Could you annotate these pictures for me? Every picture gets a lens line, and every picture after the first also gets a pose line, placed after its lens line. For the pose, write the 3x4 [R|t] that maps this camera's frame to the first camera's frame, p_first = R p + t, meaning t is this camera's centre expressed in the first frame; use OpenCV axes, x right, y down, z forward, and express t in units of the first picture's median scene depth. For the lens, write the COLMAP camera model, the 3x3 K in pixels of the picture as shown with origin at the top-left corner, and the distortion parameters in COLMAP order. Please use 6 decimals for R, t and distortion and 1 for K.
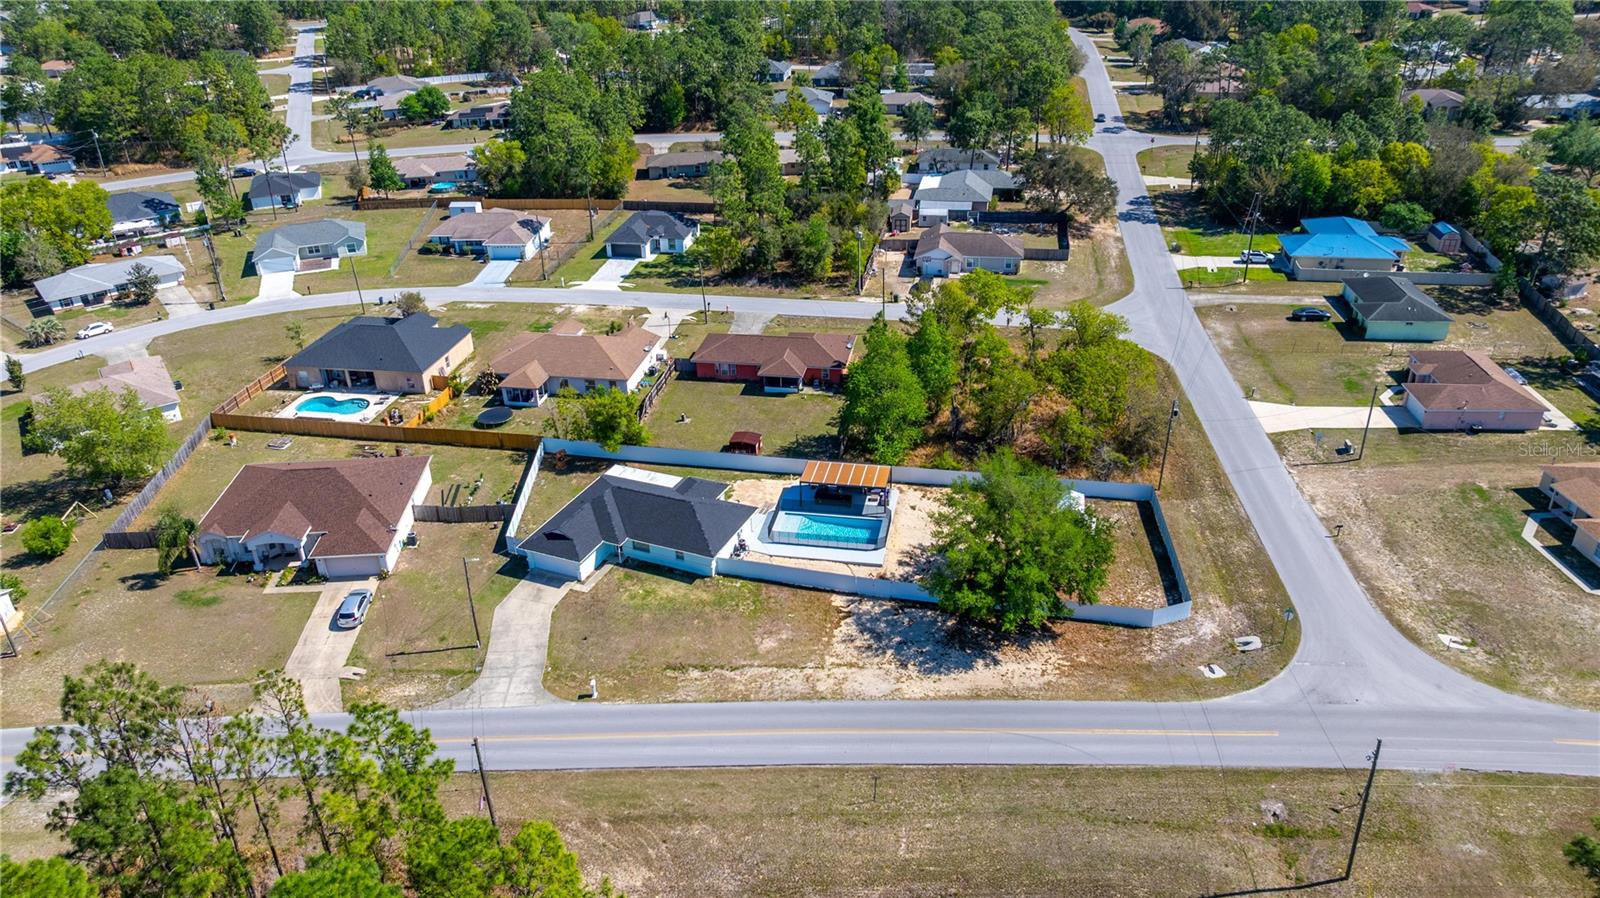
lens RADIAL K [[1123.3, 0, 807.6], [0, 1123.3, 448.4], [0, 0, 1]] dist [-0.013299, -0.007671]
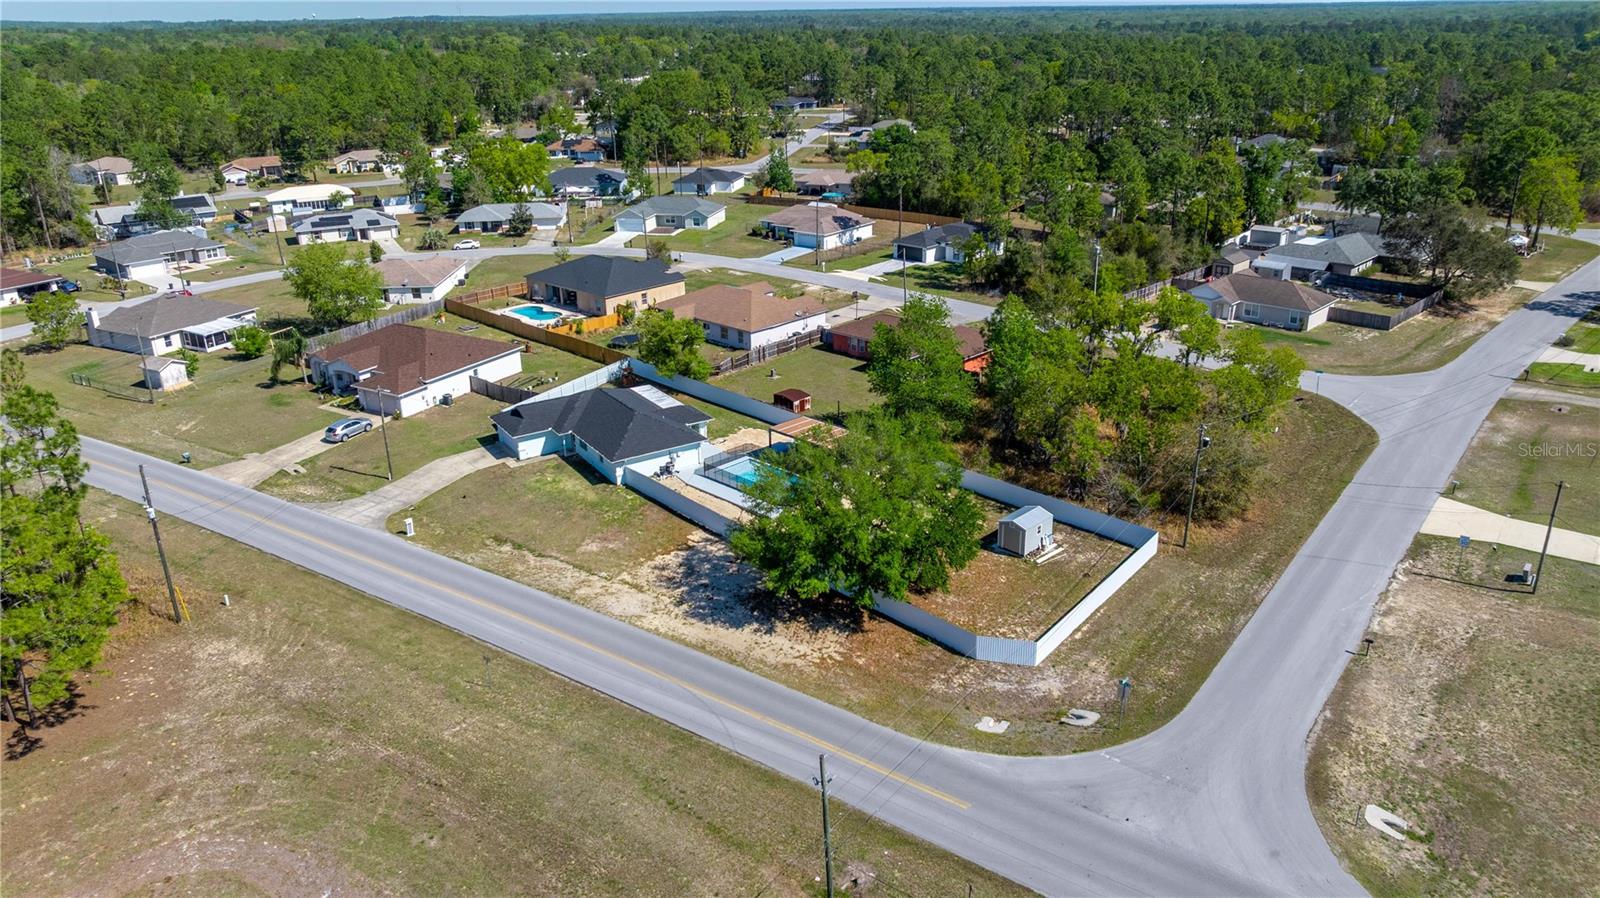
lens RADIAL K [[1123.3, 0, 807.6], [0, 1123.3, 448.4], [0, 0, 1]] dist [-0.013299, -0.007671]
pose [[0.833399, 0.212529, -0.510175, 0.469734], [-0.261887, 0.964751, -0.025910, 0.058093], [0.486685, 0.155201, 0.859681, 0.217899]]
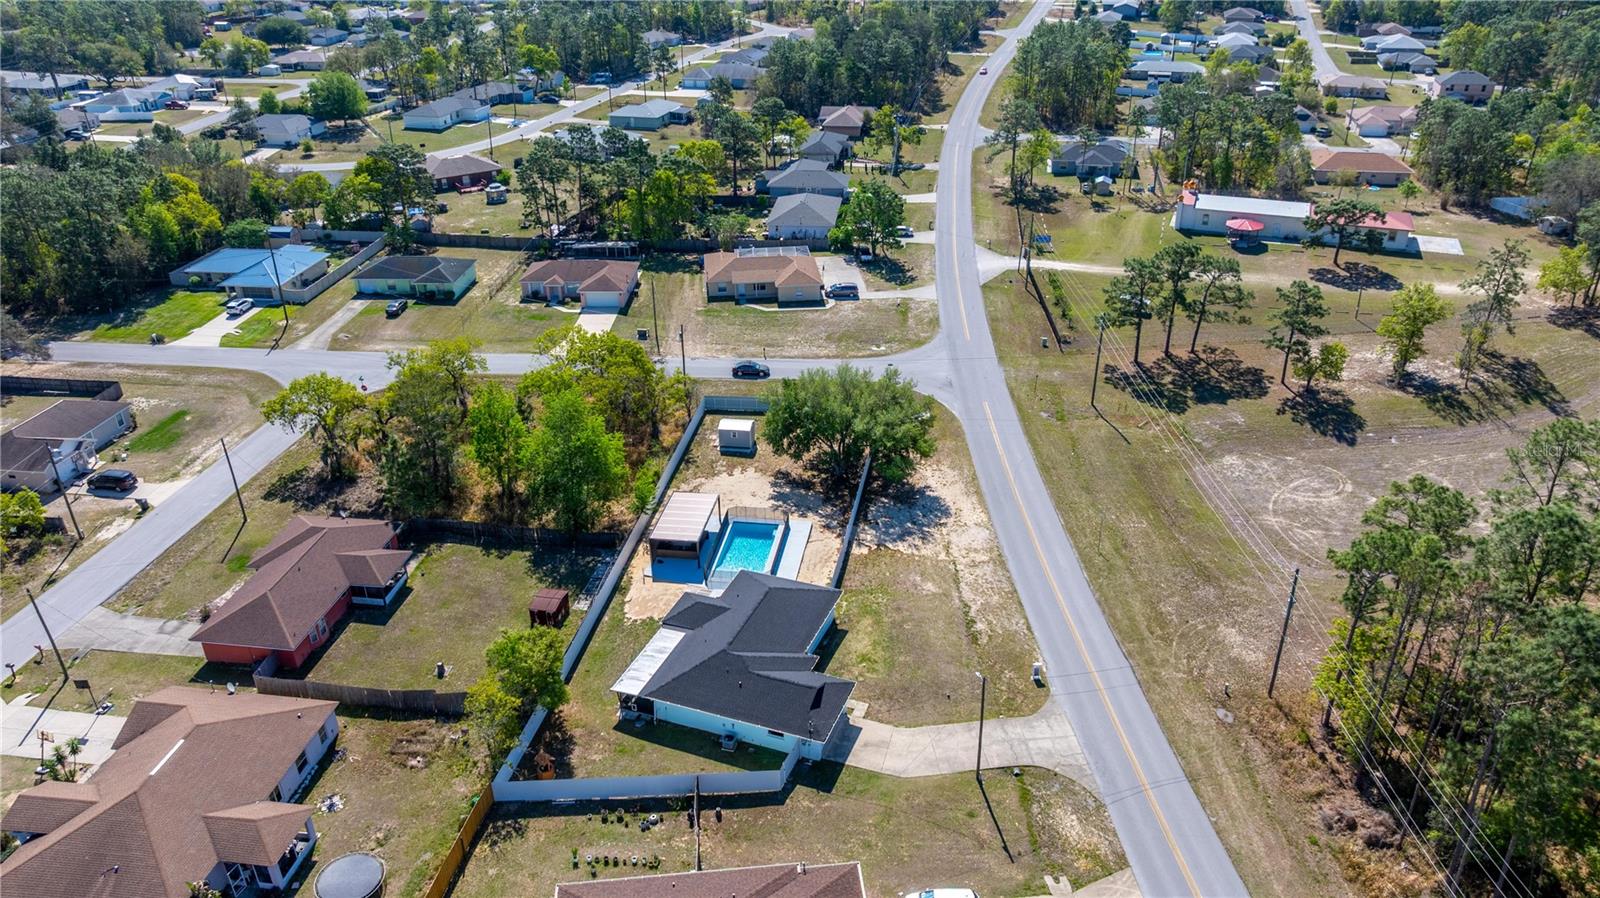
lens RADIAL K [[1123.3, 0, 807.6], [0, 1123.3, 448.4], [0, 0, 1]] dist [-0.013299, -0.007671]
pose [[-0.034805, -0.442412, 0.896136, -0.755026], [0.481501, 0.778323, 0.402951, -0.336236], [-0.875754, 0.445516, 0.185932, 0.687546]]
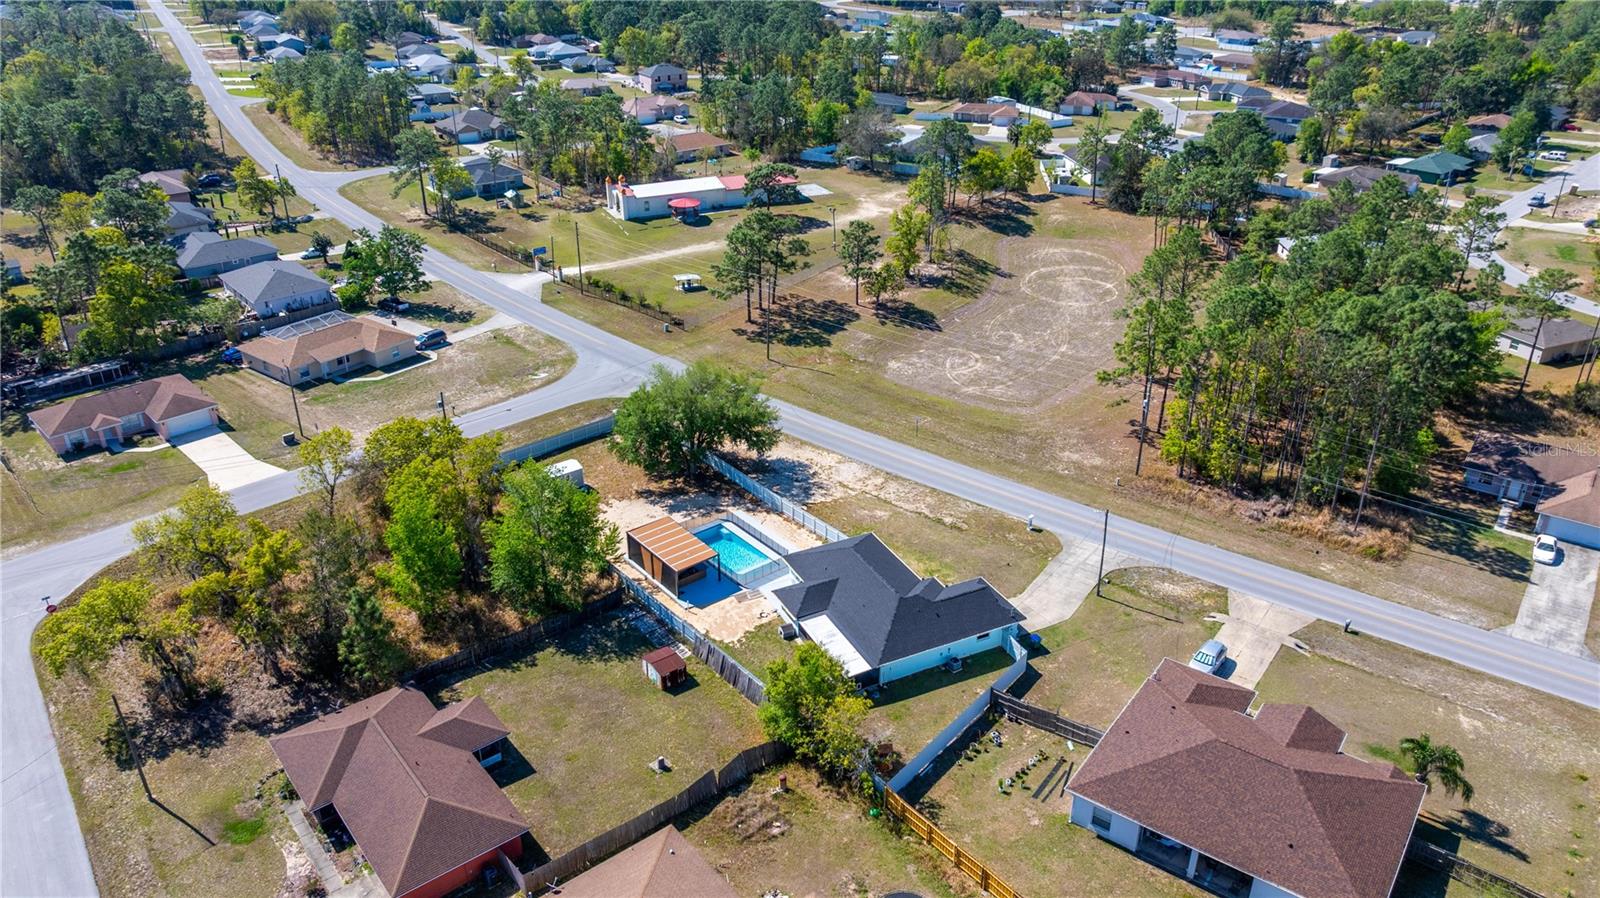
lens RADIAL K [[1123.3, 0, 807.6], [0, 1123.3, 448.4], [0, 0, 1]] dist [-0.013299, -0.007671]
pose [[-0.758937, -0.270104, 0.592501, -0.550763], [0.322267, 0.634861, 0.702208, -0.610672], [-0.565825, 0.723876, -0.394774, 1.199733]]
